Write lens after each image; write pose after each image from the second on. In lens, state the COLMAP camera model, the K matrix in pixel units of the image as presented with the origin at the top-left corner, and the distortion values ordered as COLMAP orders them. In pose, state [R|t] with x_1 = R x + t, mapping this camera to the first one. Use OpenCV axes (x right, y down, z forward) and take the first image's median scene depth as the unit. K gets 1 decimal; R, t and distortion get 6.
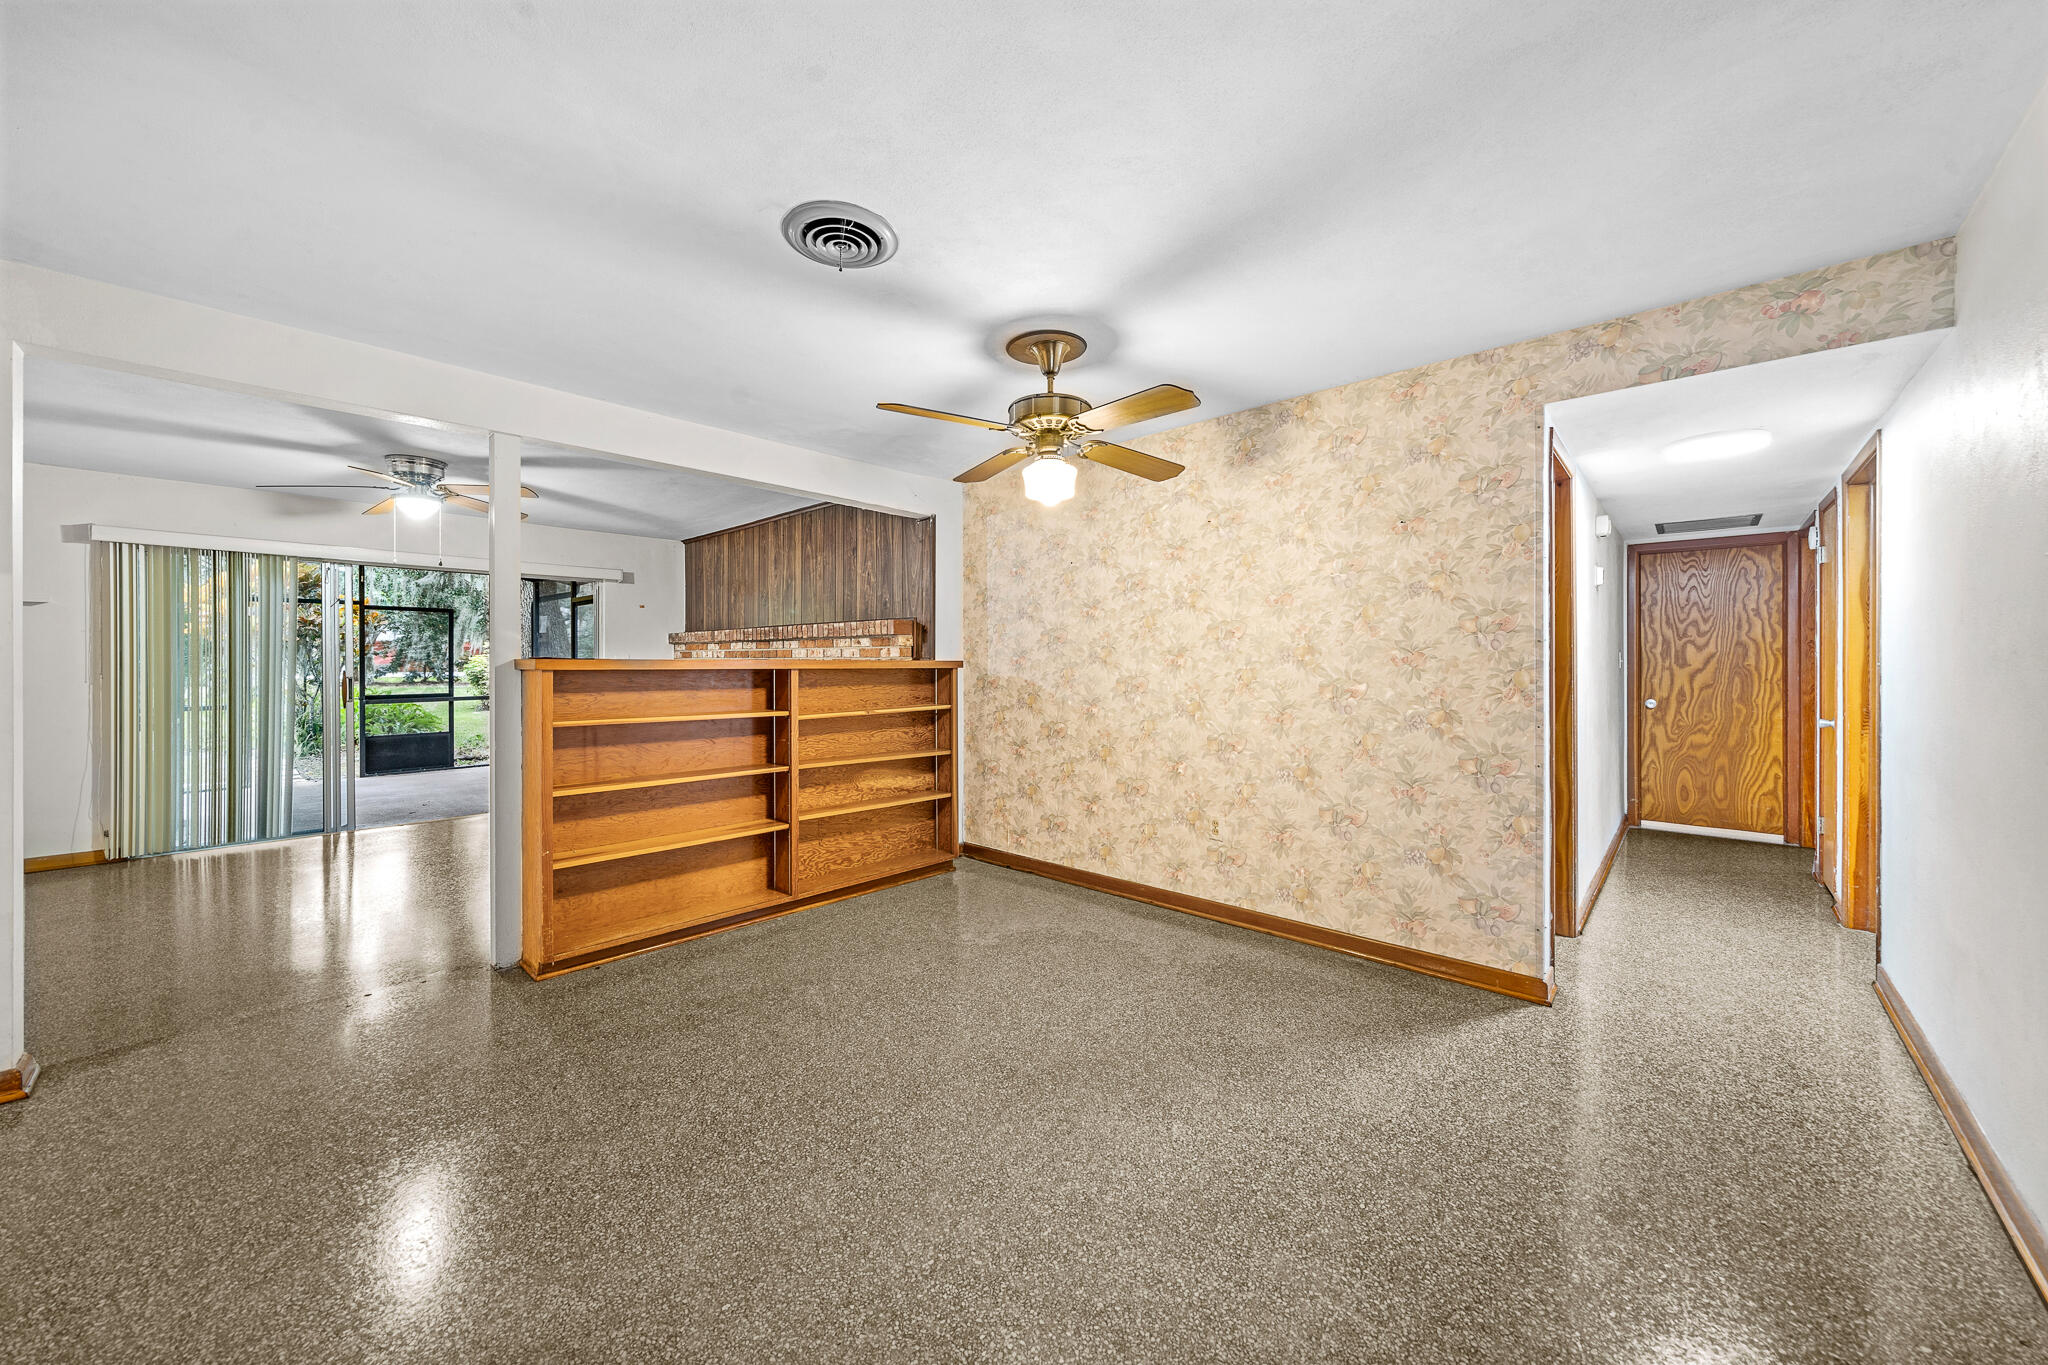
lens RADIAL K [[762.7, 0, 1017.9], [0, 762.7, 663.5], [0, 0, 1]] dist [0.000685, -0.000108]
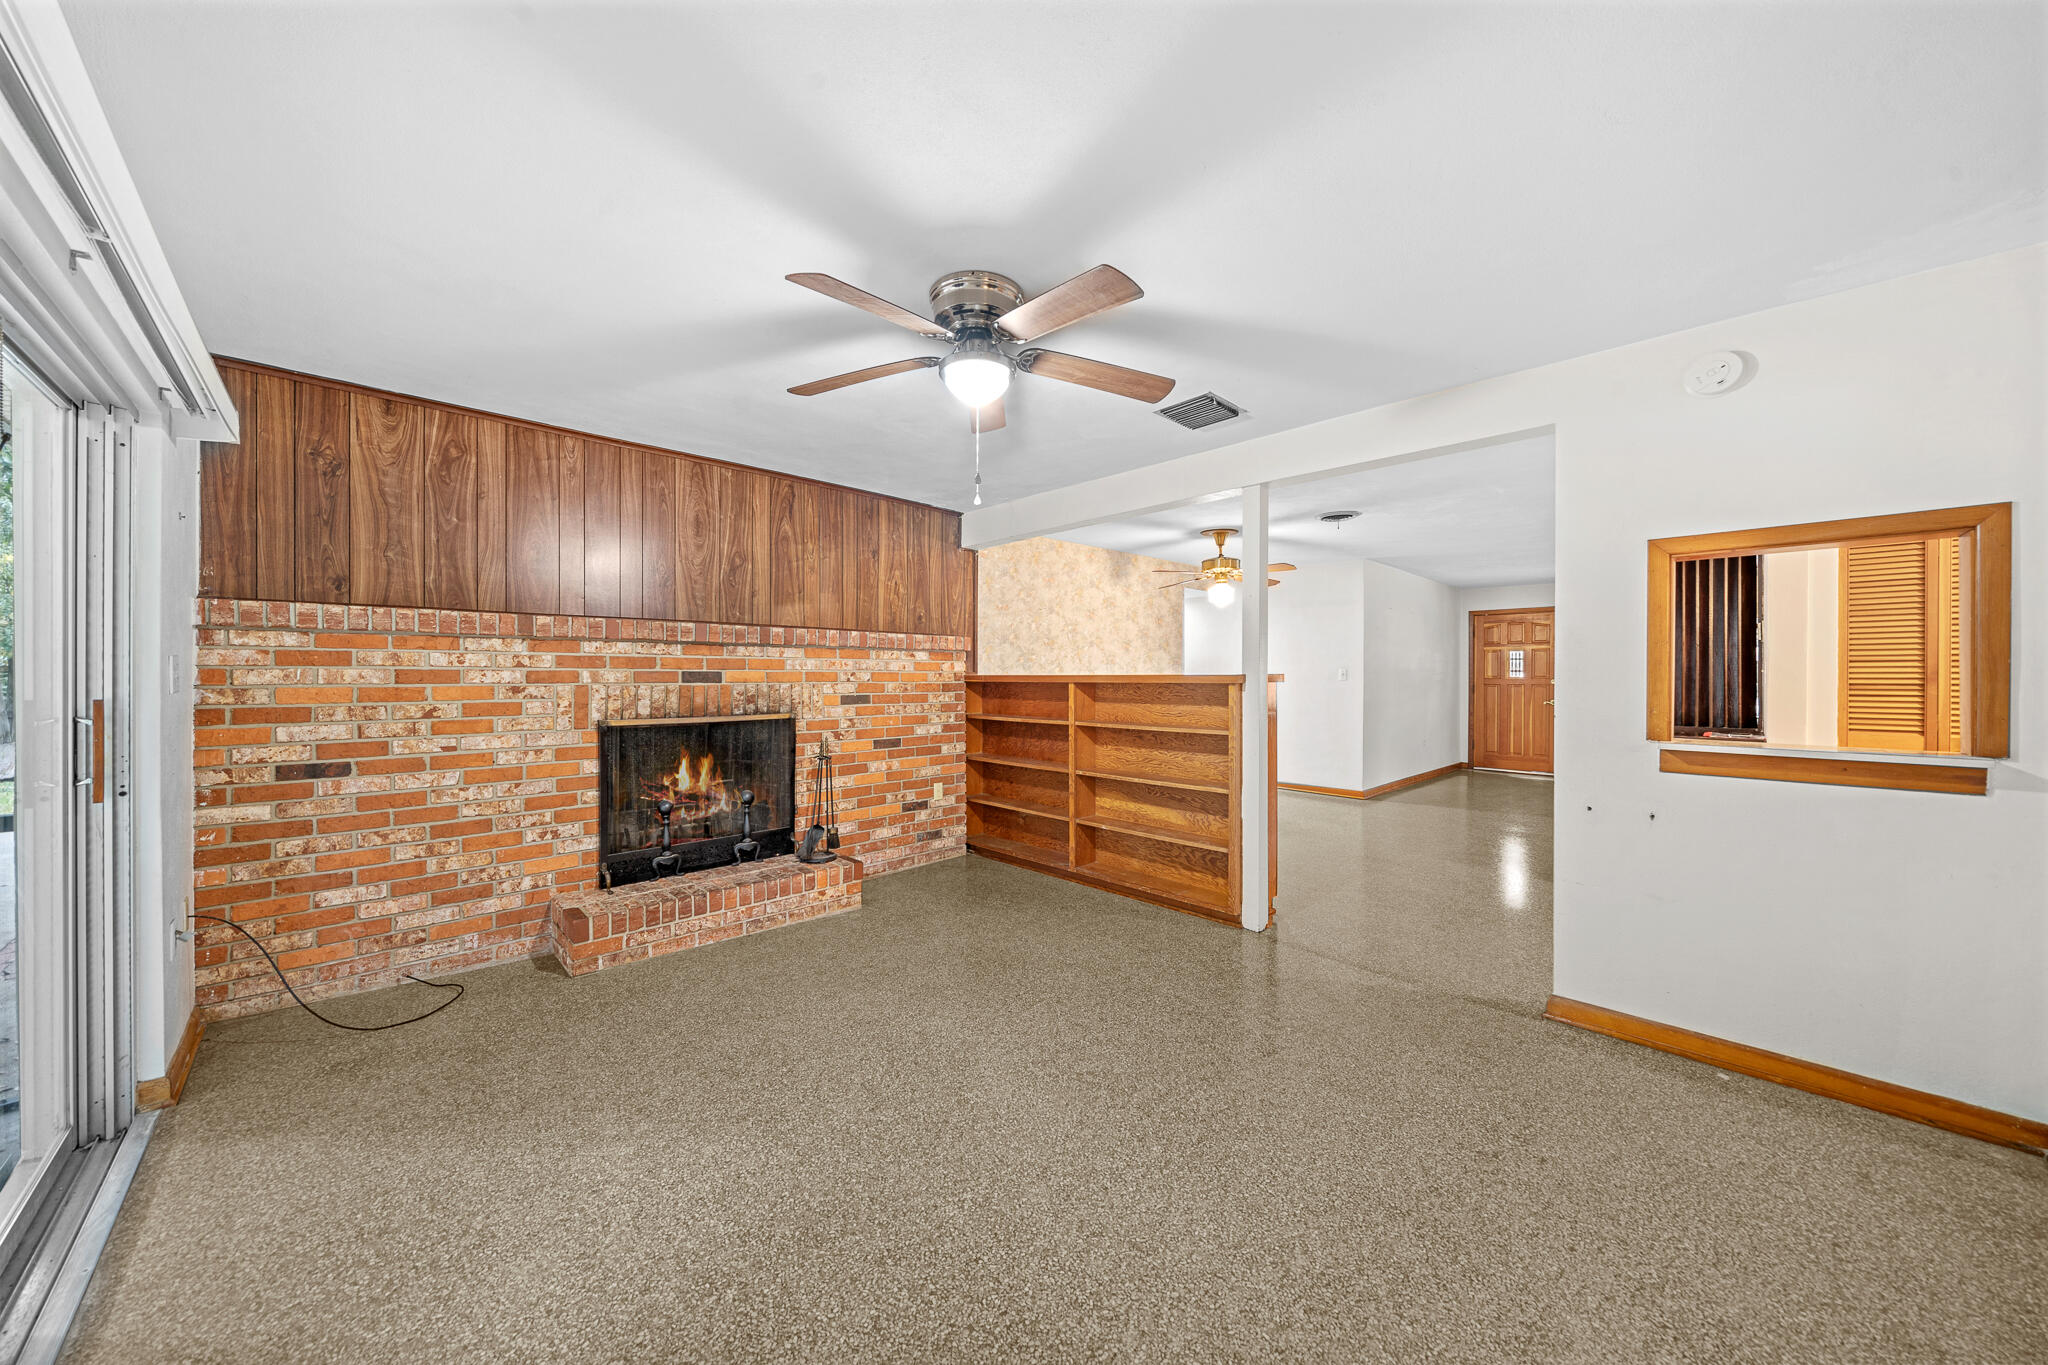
lens RADIAL K [[699.6, 0, 1024.0], [0, 699.6, 682.5], [0, 0, 1]] dist [-0.009078, 0.000059]
pose [[0.062622, -0.004084, 0.998029, -1.049229], [0.007176, 0.999968, 0.003642, 0.003949], [-0.998011, 0.006934, 0.062650, 0.784601]]
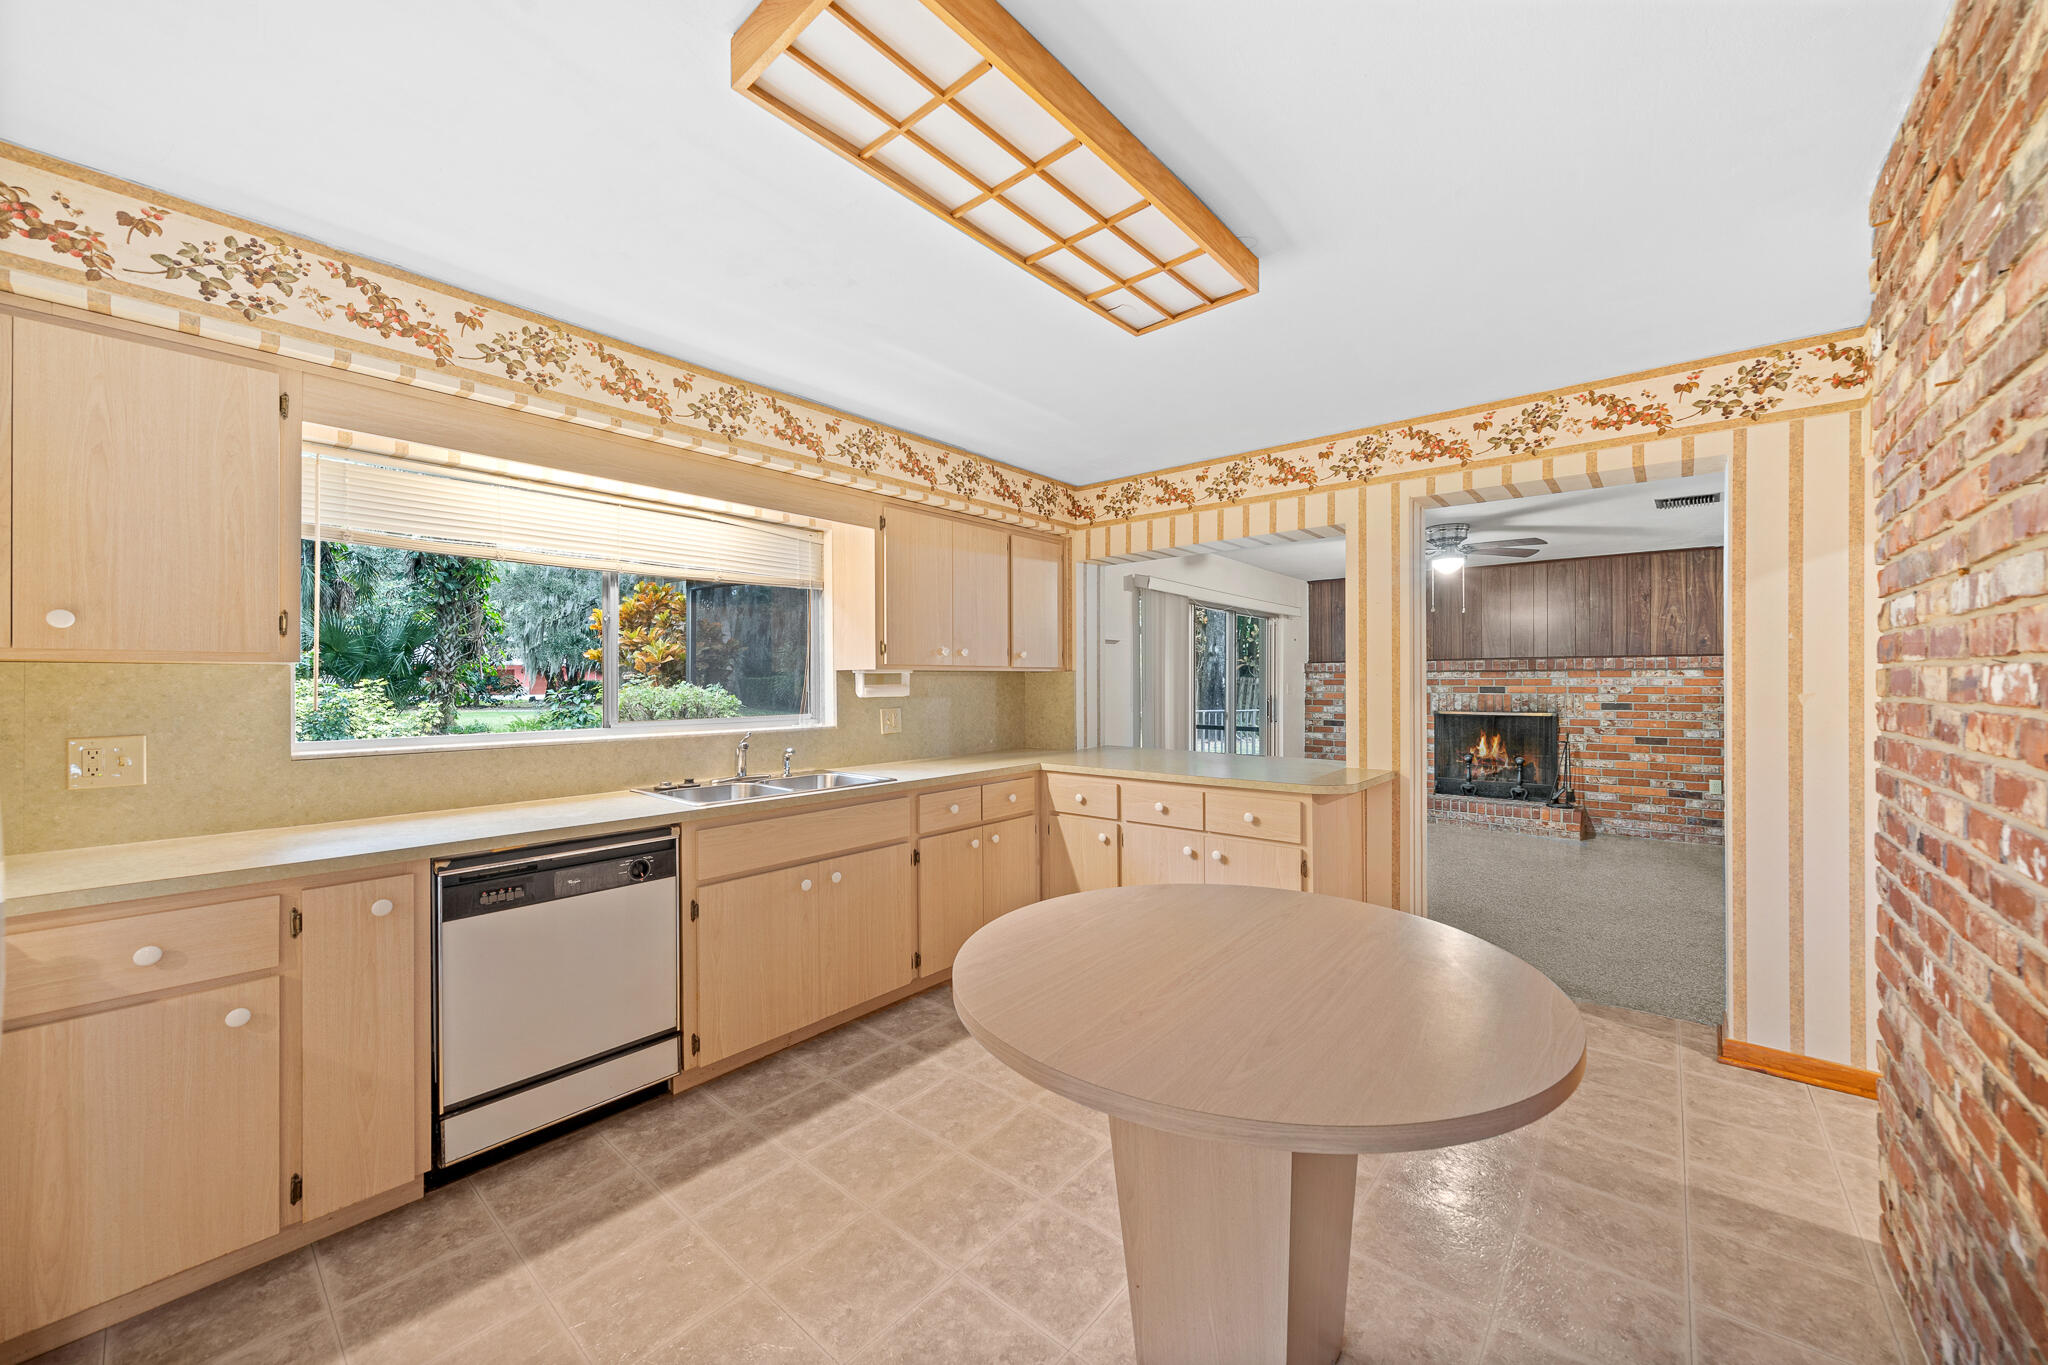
lens RADIAL K [[762.7, 0, 1017.9], [0, 762.7, 663.5], [0, 0, 1]] dist [0.000685, -0.000108]
pose [[0.999603, 0.006725, 0.027370, -1.252134], [-0.005704, 0.999290, -0.037239, 0.007216], [-0.027601, 0.037068, 0.998932, -0.167655]]
